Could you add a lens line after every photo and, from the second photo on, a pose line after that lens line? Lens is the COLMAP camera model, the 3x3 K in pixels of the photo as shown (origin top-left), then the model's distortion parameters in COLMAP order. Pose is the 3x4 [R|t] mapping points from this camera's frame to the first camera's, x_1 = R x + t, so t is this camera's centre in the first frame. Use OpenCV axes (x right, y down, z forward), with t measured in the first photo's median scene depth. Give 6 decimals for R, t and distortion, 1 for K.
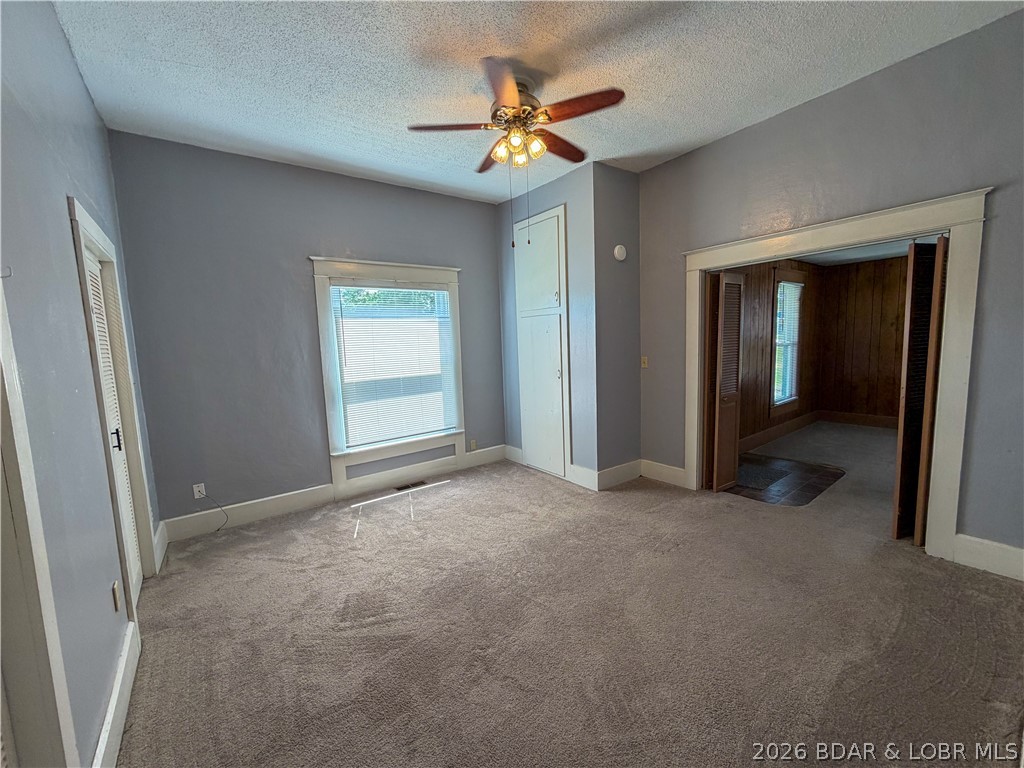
lens RADIAL K [[409.4, 0, 510.2], [0, 409.4, 384.2], [0, 0, 1]] dist [-0.000985, -0.000165]
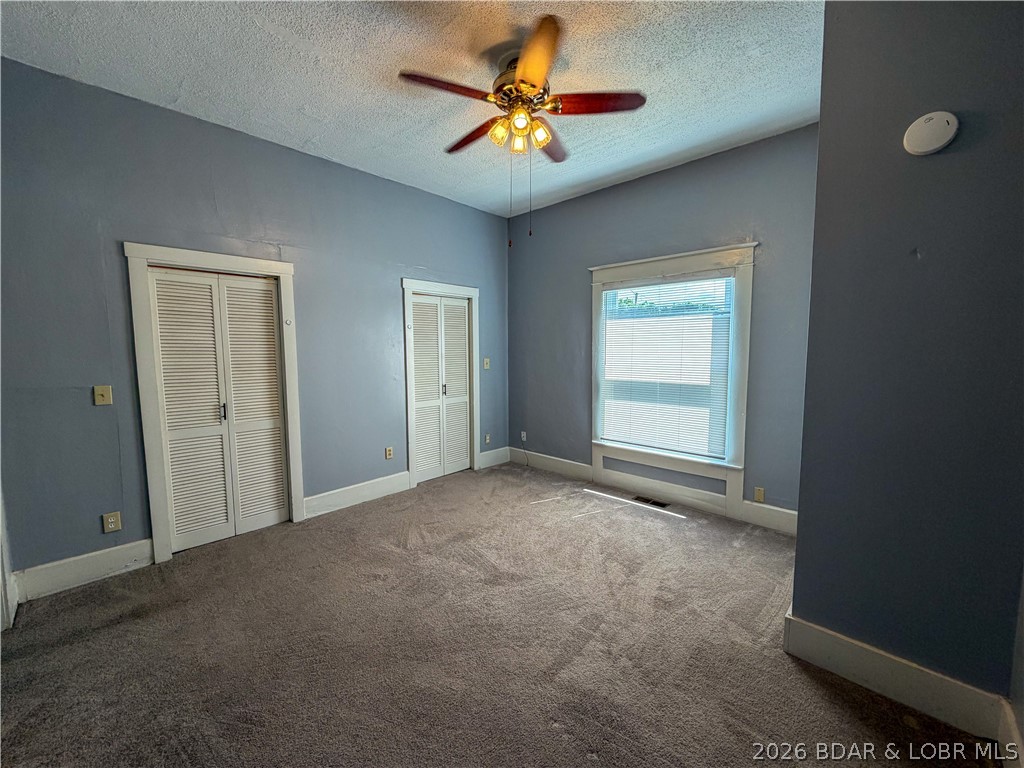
lens RADIAL K [[409.4, 0, 510.2], [0, 409.4, 384.2], [0, 0, 1]] dist [-0.000985, -0.000165]
pose [[0.166474, 0.126393, -0.977912, 0.614246], [-0.104870, 0.988395, 0.109896, -0.084159], [0.980453, 0.084259, 0.177797, 0.558842]]
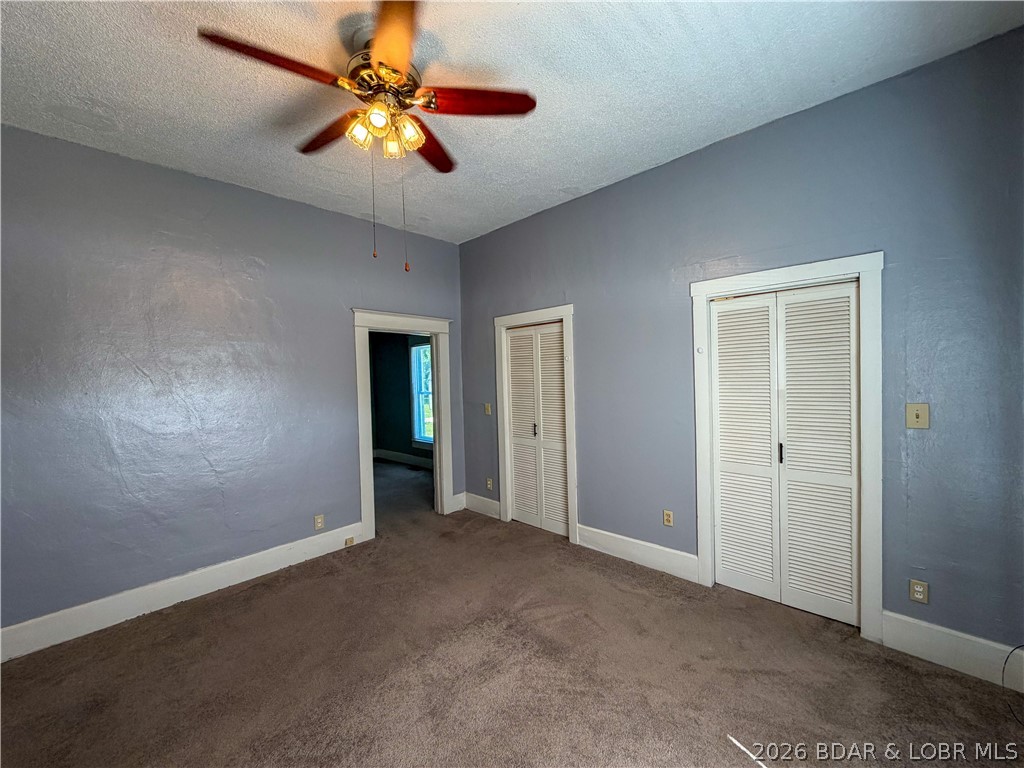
lens RADIAL K [[409.4, 0, 510.2], [0, 409.4, 384.2], [0, 0, 1]] dist [-0.000985, -0.000165]
pose [[-0.985729, 0.074542, -0.150936, -0.034567], [0.053815, 0.989104, 0.137027, -0.146364], [0.159505, 0.126949, -0.979001, 1.152024]]
